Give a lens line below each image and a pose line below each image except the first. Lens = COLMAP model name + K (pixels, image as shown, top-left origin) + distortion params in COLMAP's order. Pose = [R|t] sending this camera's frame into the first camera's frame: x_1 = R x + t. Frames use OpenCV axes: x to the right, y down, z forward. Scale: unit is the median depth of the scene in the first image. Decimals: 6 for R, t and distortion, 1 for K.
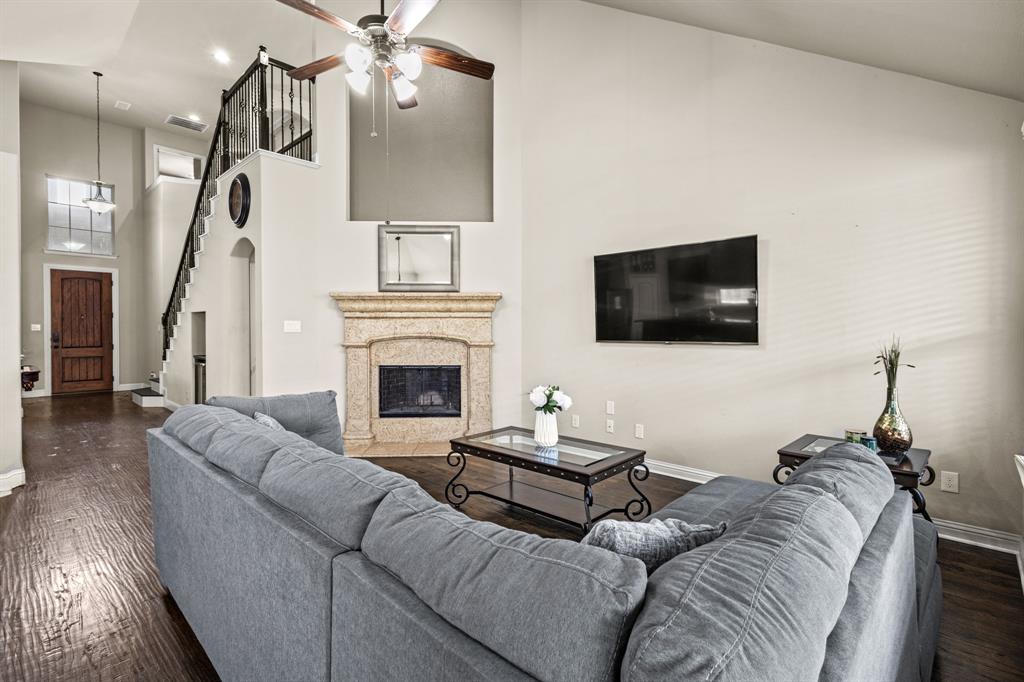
lens RADIAL K [[469.7, 0, 516.4], [0, 469.7, 336.3], [0, 0, 1]] dist [0.000605, -0.000255]
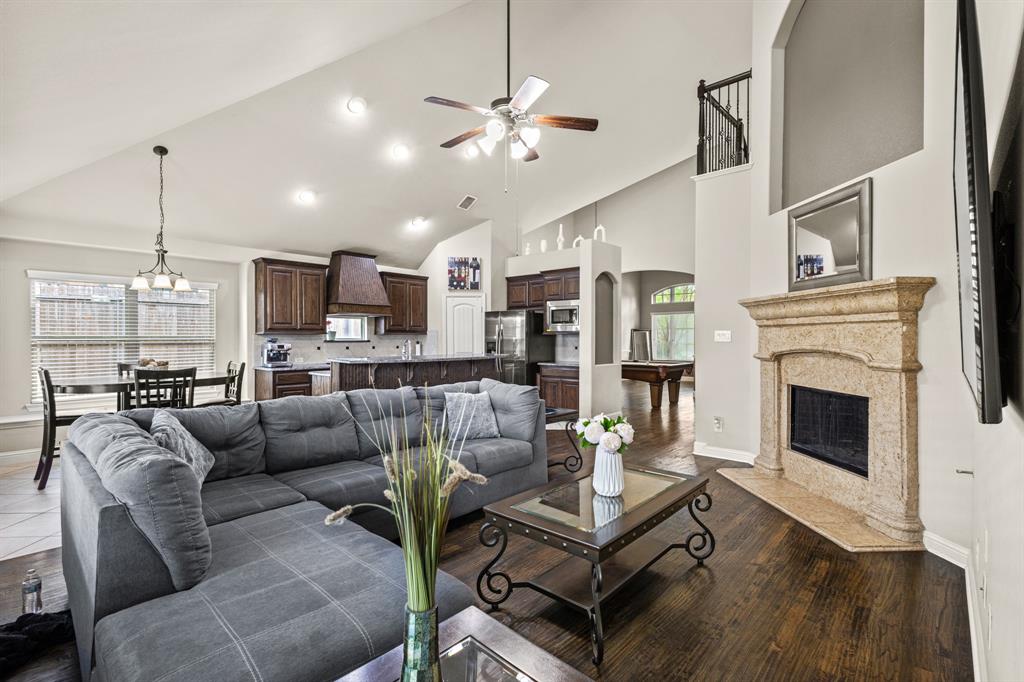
lens RADIAL K [[469.7, 0, 516.4], [0, 469.7, 336.3], [0, 0, 1]] dist [0.000605, -0.000255]
pose [[0.004962, 0.000425, -0.999988, 0.472733], [-0.012767, 0.999918, 0.000362, -0.013709], [0.999906, 0.012765, 0.004967, 0.483029]]
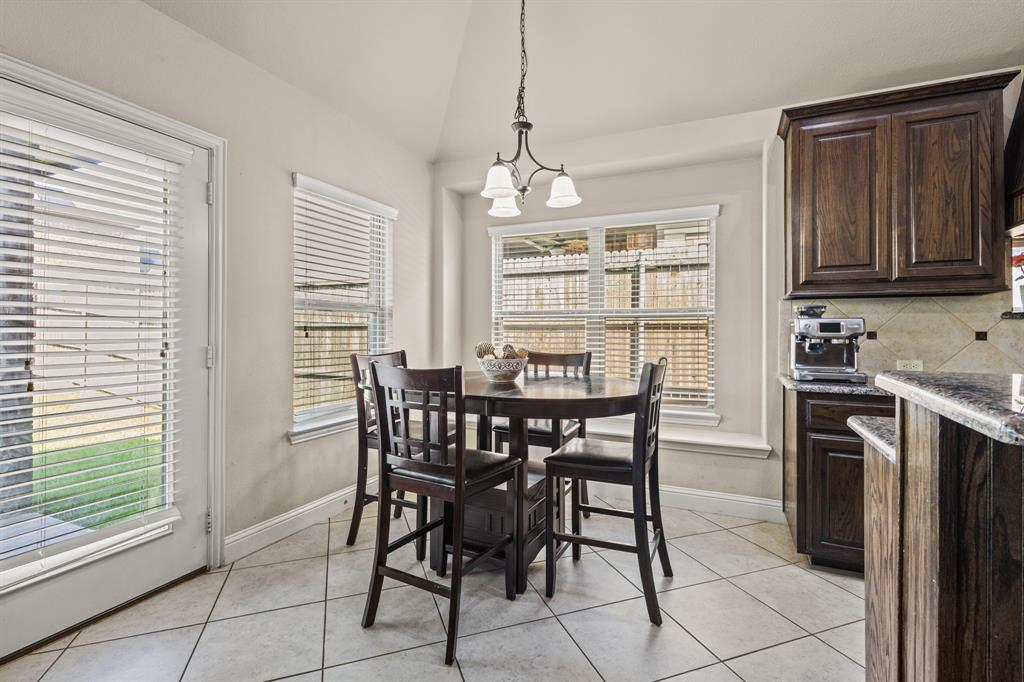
lens RADIAL K [[471.2, 0, 509.8], [0, 471.2, 326.5], [0, 0, 1]] dist [0.001810, 0.000084]
pose [[-0.954505, -0.007215, -0.298107, -0.256221], [-0.008723, 0.999955, 0.003730, 0.019193], [0.298067, 0.006160, -0.954525, 0.241229]]
